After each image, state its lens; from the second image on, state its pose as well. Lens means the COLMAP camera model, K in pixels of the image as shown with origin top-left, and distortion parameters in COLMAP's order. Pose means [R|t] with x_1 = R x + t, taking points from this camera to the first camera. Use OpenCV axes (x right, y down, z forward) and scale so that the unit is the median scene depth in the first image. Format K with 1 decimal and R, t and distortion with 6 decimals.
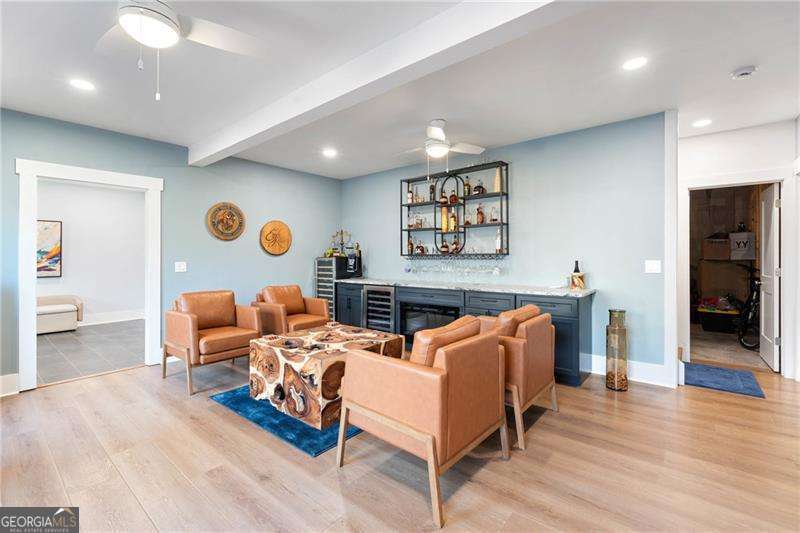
lens RADIAL K [[354.9, 0, 399.4], [0, 354.9, 258.4], [0, 0, 1]] dist [-0.002441, -0.000108]
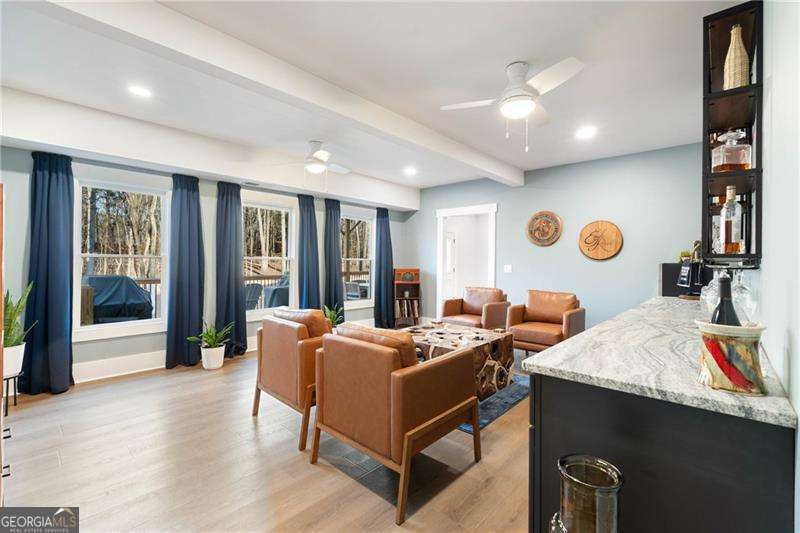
lens RADIAL K [[354.9, 0, 399.4], [0, 354.9, 258.4], [0, 0, 1]] dist [-0.002441, -0.000108]
pose [[-0.051050, -0.001186, -0.998695, 0.617976], [-0.011440, 0.999934, -0.000603, -0.007376], [0.998631, 0.011394, -0.051060, 0.611946]]
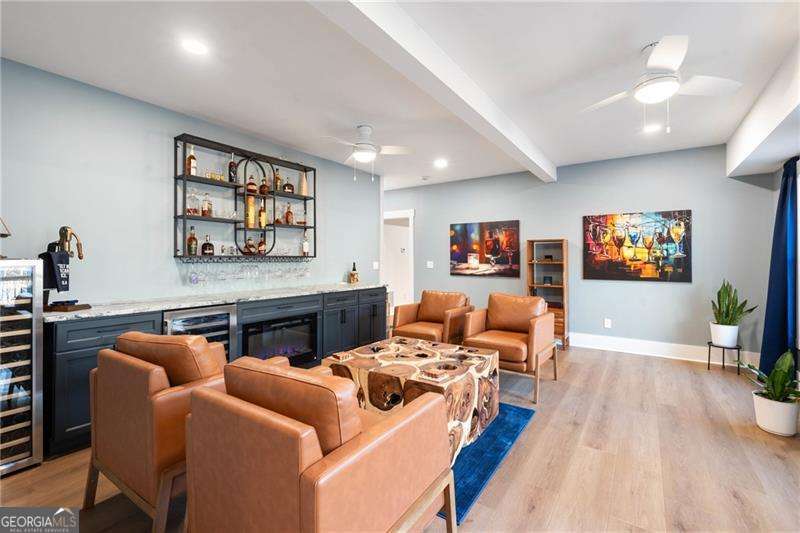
lens RADIAL K [[354.9, 0, 399.4], [0, 354.9, 258.4], [0, 0, 1]] dist [-0.002441, -0.000108]
pose [[-0.086025, 0.005888, 0.996276, -0.704425], [0.004068, 0.999976, -0.005559, -0.000348], [-0.996285, 0.003574, -0.086047, 0.753854]]
